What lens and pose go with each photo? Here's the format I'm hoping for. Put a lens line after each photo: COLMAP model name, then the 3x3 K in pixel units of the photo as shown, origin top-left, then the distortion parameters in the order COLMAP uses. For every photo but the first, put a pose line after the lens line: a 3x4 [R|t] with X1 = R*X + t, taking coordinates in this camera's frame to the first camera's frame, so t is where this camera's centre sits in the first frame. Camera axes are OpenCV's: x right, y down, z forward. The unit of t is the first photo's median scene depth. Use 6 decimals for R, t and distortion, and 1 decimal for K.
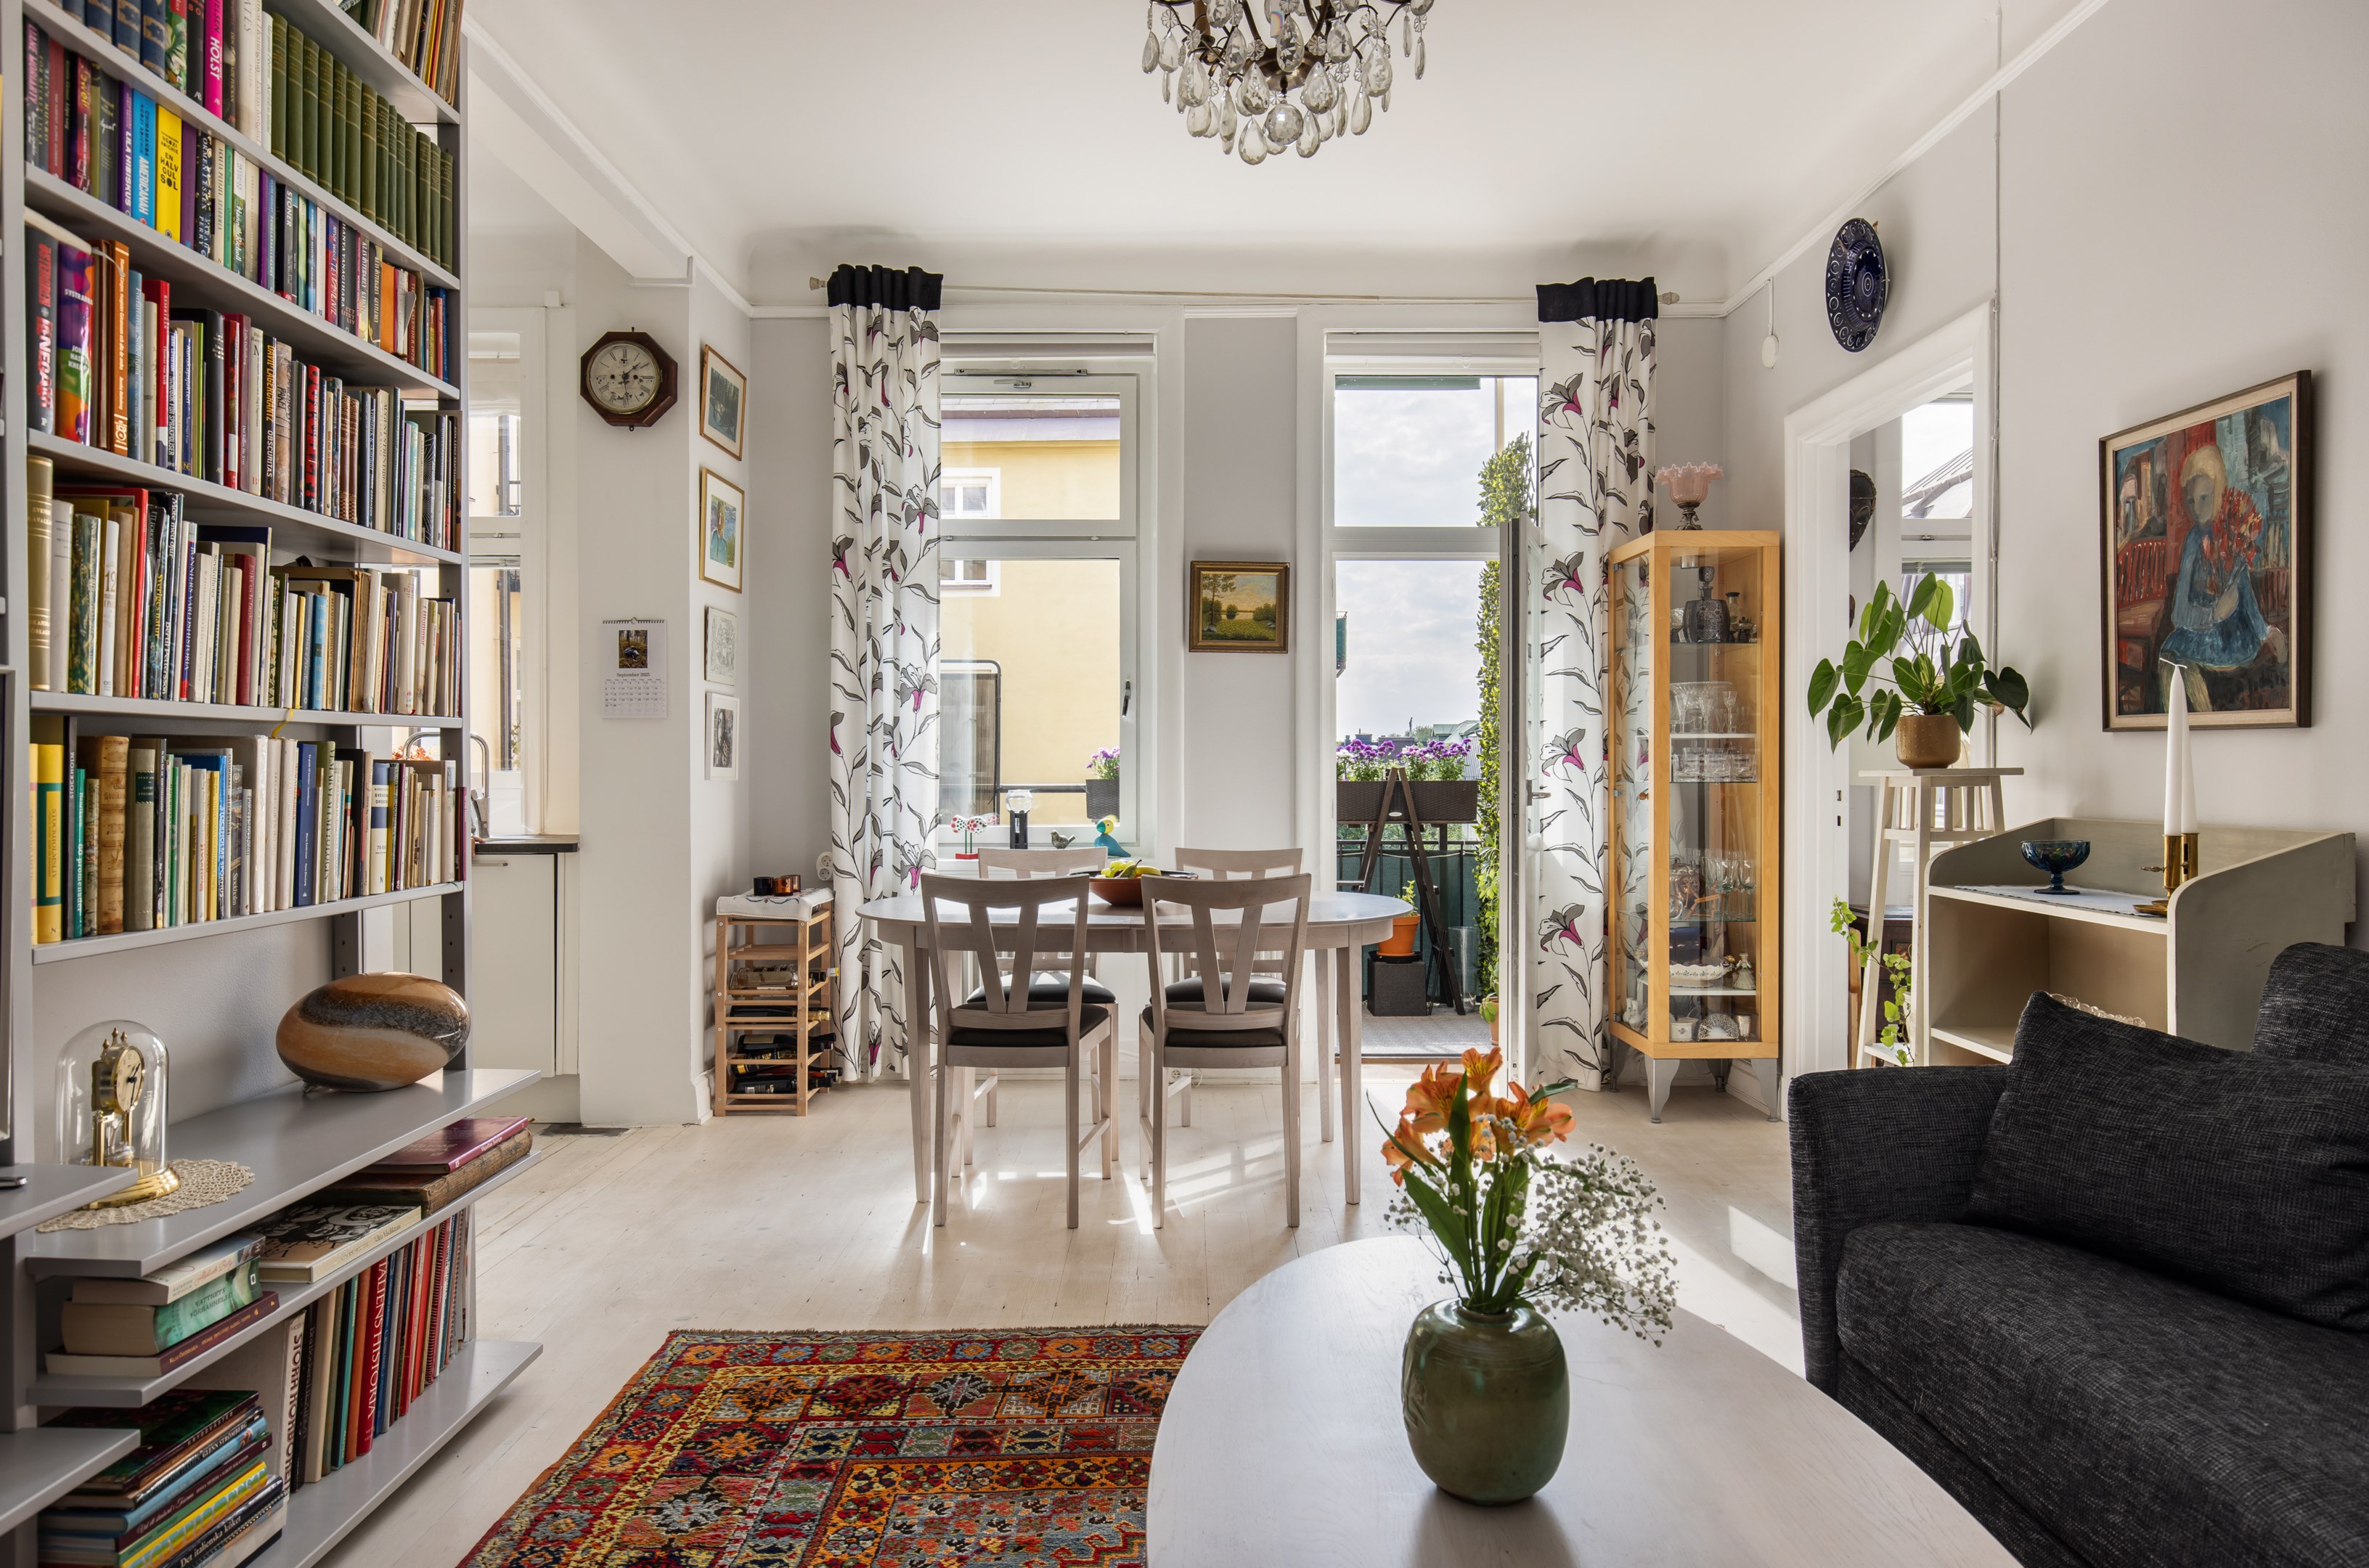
lens RADIAL K [[1411.9, 0, 1184.5], [0, 1411.9, 784.0], [0, 0, 1]] dist [-0.002193, 0.000540]
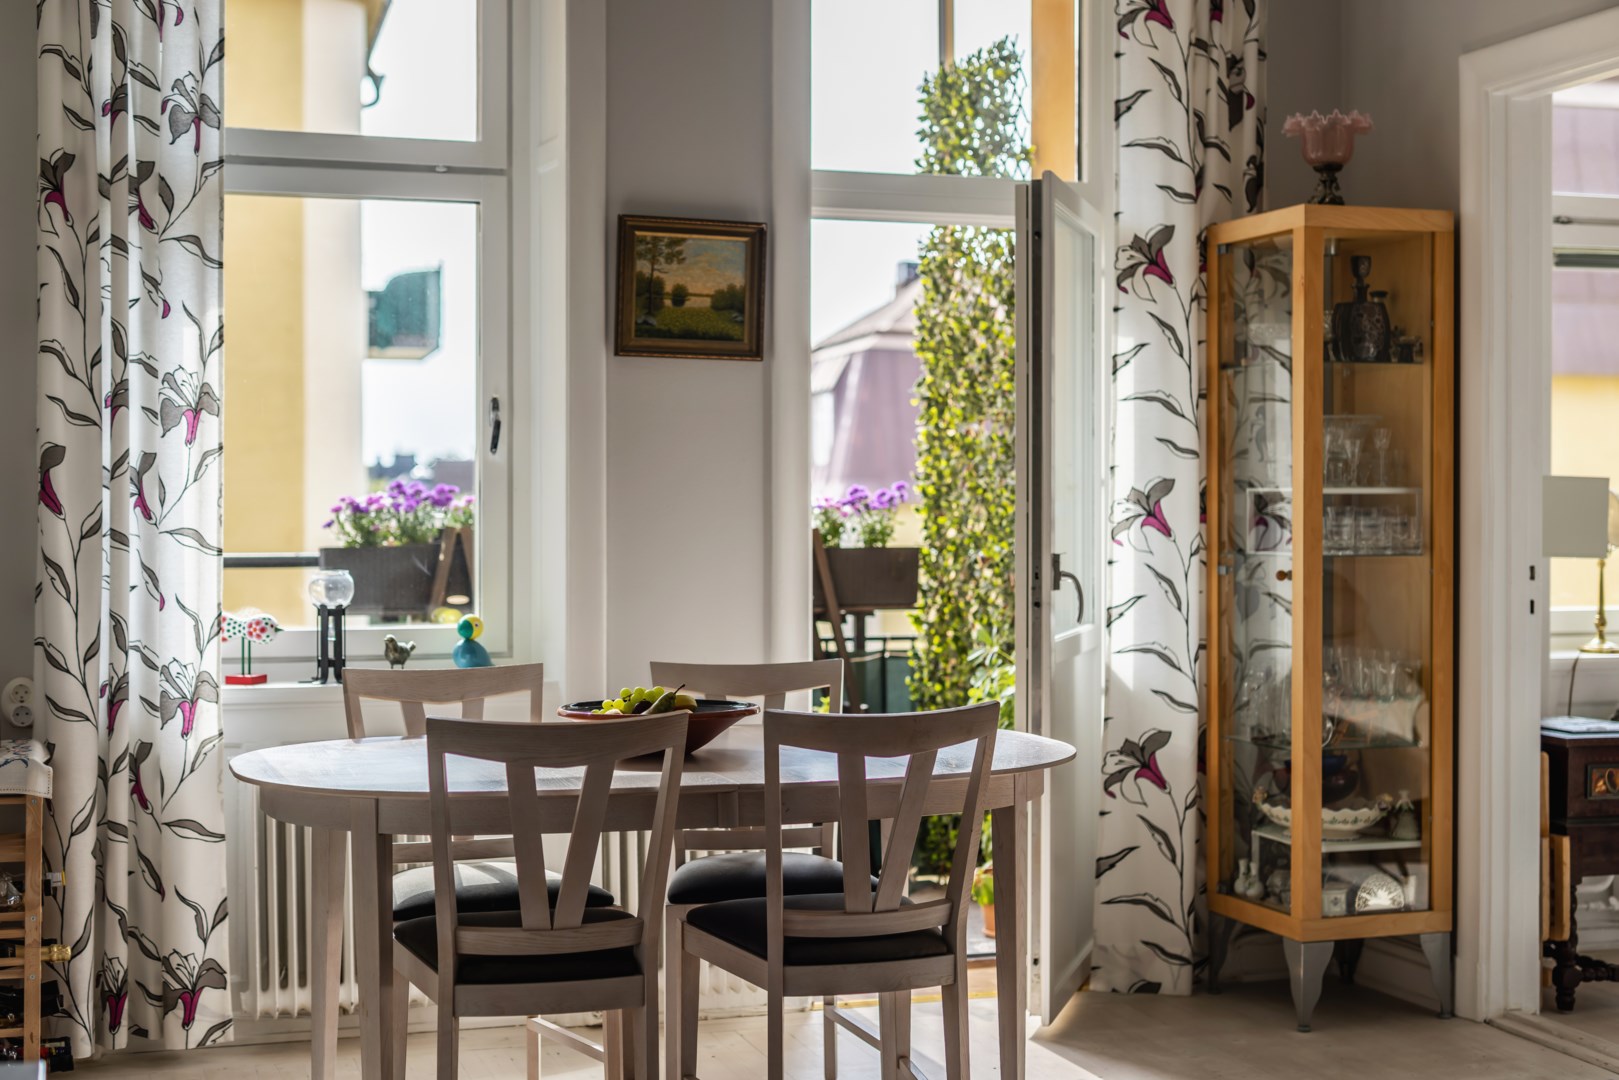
lens RADIAL K [[2255.9, 0, 809.5], [0, 2255.9, 540.0], [0, 0, 1]] dist [-0.018461, -0.023572]
pose [[0.951532, -0.003904, 0.307524, -0.243310], [0.002902, 0.999989, 0.003716, -0.013615], [-0.307536, -0.002644, 0.951533, -0.007303]]
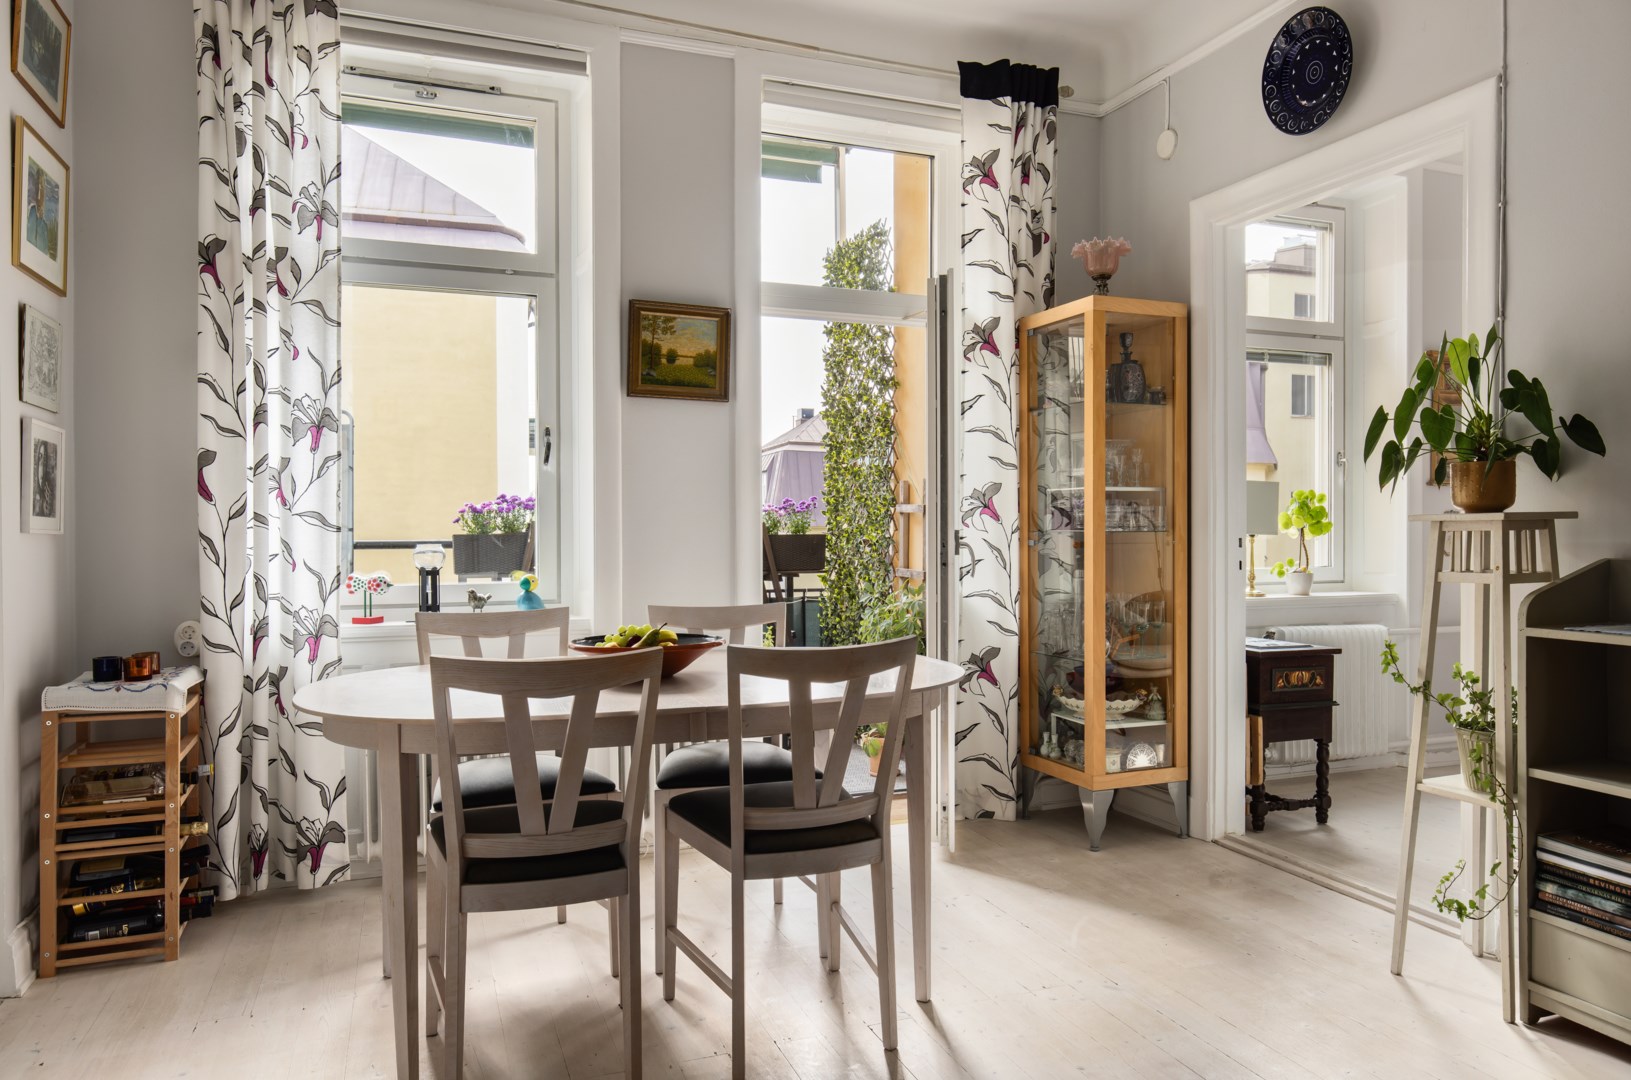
lens RADIAL K [[1073.8, 0, 815.5], [0, 1073.8, 540.0], [0, 0, 1]] dist [0.000078, 0.002594]
pose [[0.933067, -0.005872, 0.359655, -0.146475], [0.006846, 0.999976, -0.001432, 0.004617], [-0.359638, 0.003798, 0.933084, 0.304073]]
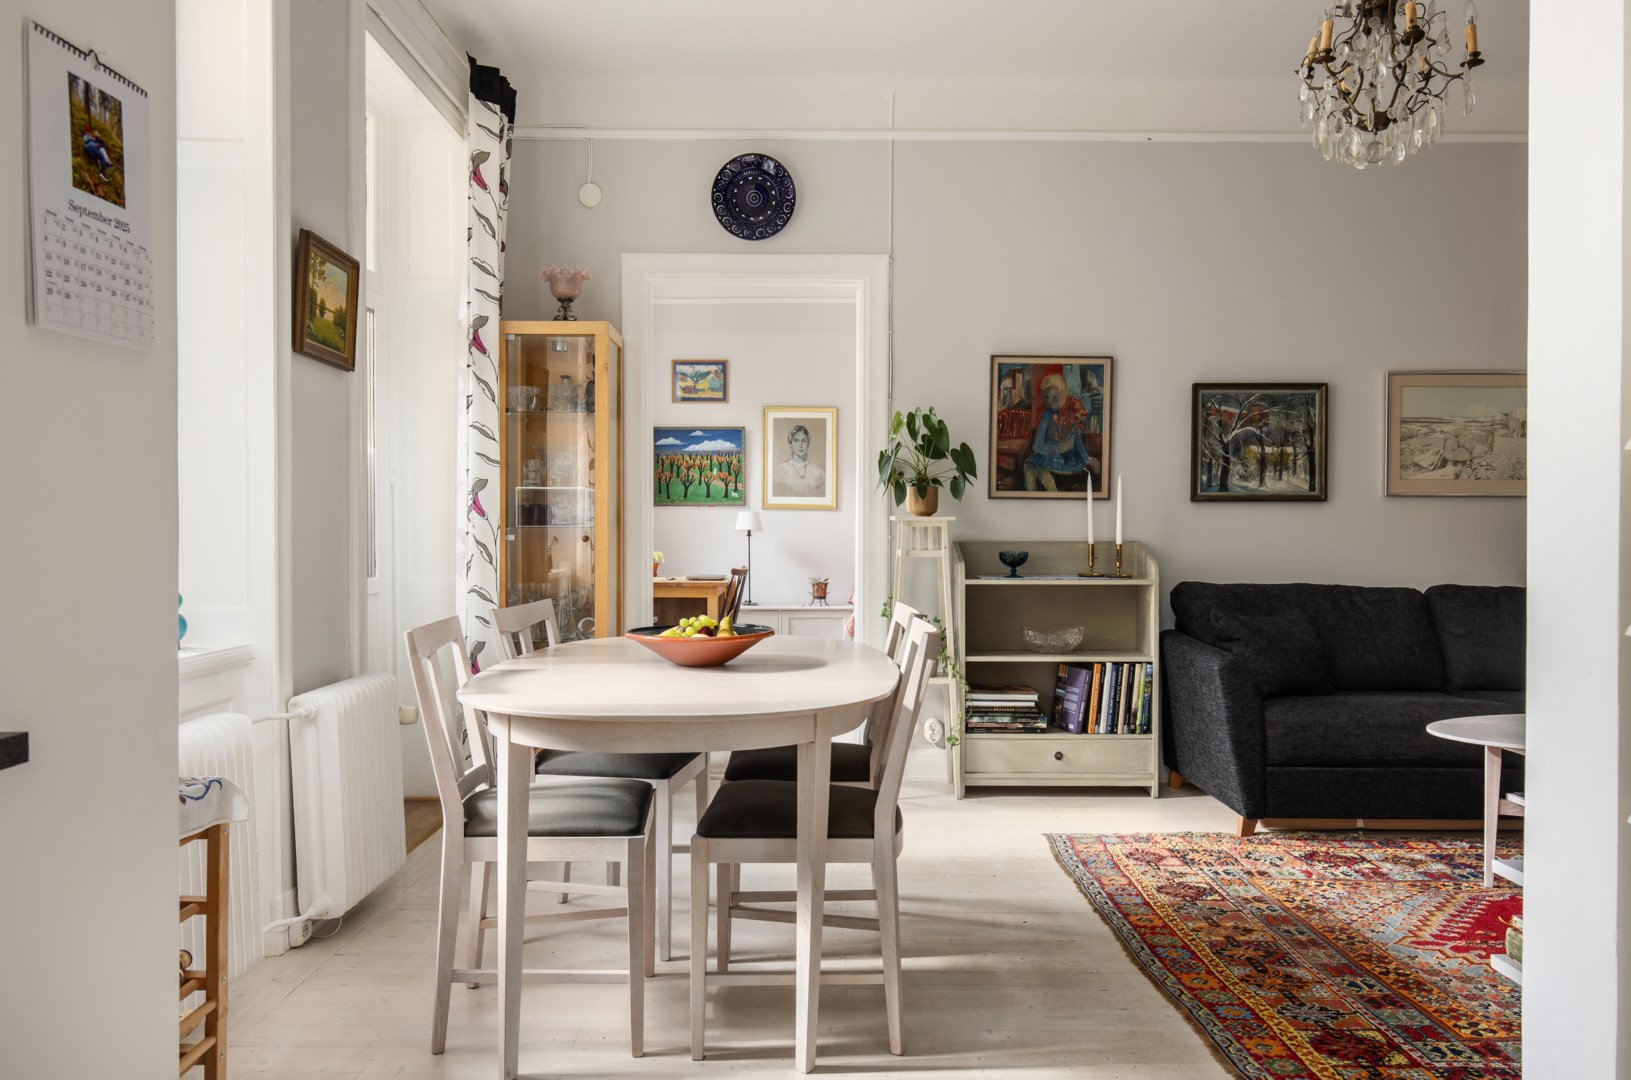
lens RADIAL K [[1149.1, 0, 815.5], [0, 1149.1, 540.0], [0, 0, 1]] dist [-0.000845, -0.002646]
pose [[0.000811, -0.012762, 0.999918, -0.631388], [0.010684, 0.999862, 0.012753, -0.000603], [-0.999943, 0.010672, 0.000947, 0.777517]]
